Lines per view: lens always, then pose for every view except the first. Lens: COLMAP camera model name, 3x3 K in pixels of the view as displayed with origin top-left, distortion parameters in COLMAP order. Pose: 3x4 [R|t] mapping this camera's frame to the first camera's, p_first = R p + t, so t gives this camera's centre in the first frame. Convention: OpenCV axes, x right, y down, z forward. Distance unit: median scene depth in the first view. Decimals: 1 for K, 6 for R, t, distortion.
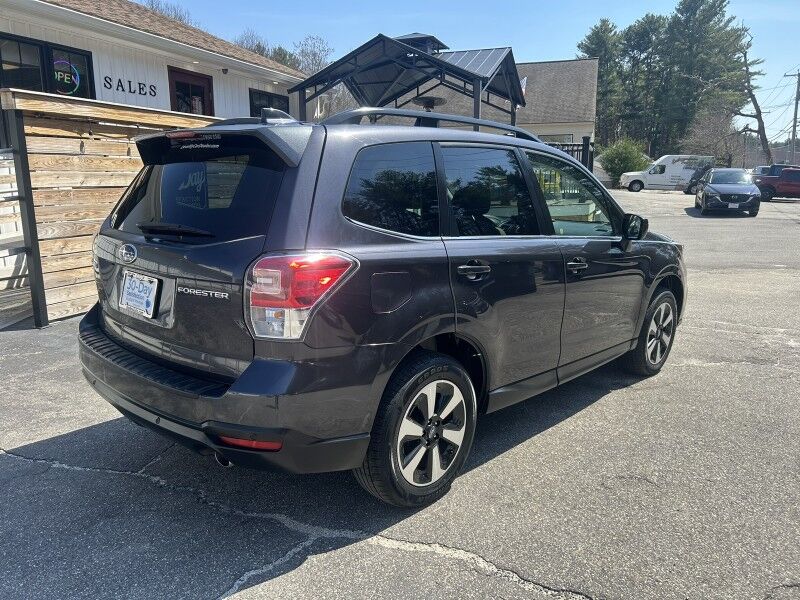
lens RADIAL K [[595.2, 0, 403.8], [0, 595.2, 298.7], [0, 0, 1]] dist [0.042522, -0.058693]
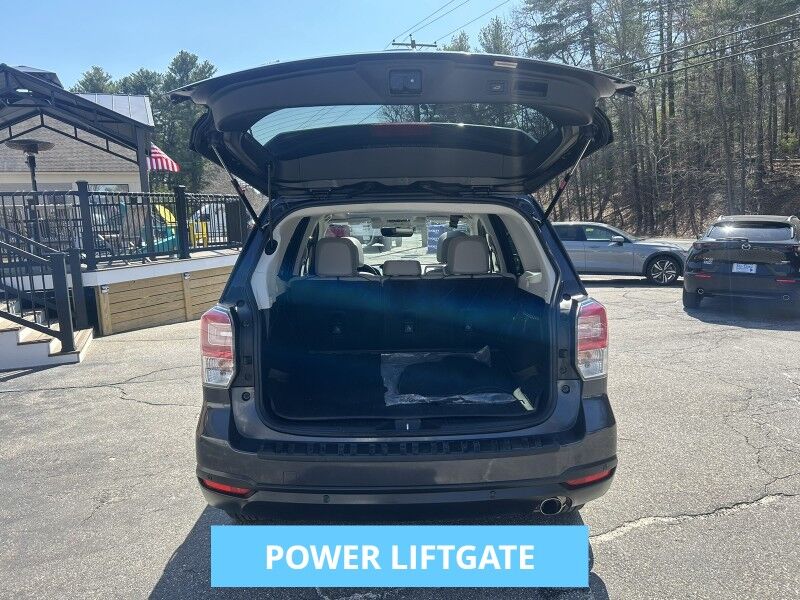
lens RADIAL K [[595.2, 0, 403.8], [0, 595.2, 298.7], [0, 0, 1]] dist [0.042522, -0.058693]
pose [[0.717624, -0.114357, 0.686978, -0.295296], [0.168341, 0.985659, -0.011774, -0.030216], [-0.675779, 0.124096, 0.726583, 0.097071]]
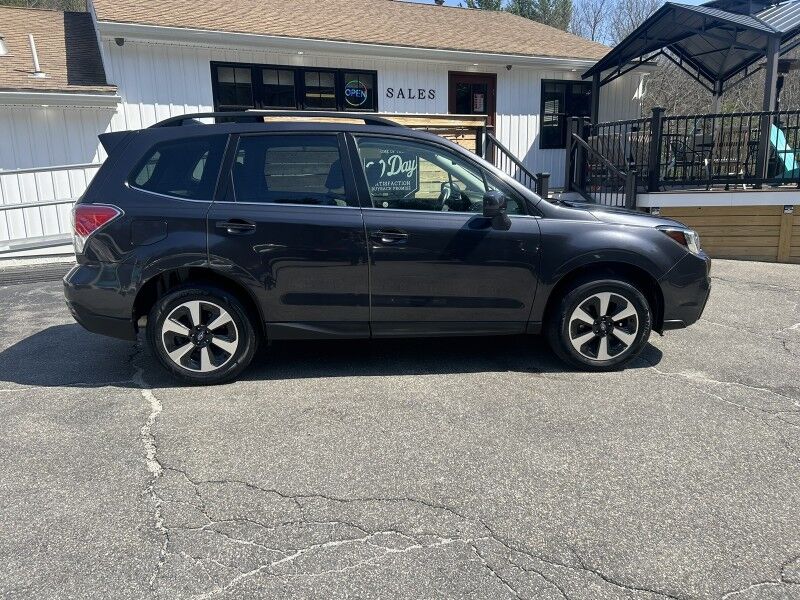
lens RADIAL K [[595.2, 0, 403.8], [0, 595.2, 298.7], [0, 0, 1]] dist [0.042522, -0.058693]
pose [[0.746358, 0.119850, -0.654665, 0.411889], [-0.107686, 0.992438, 0.058917, -0.001967], [0.656775, 0.026525, 0.753620, 0.067735]]
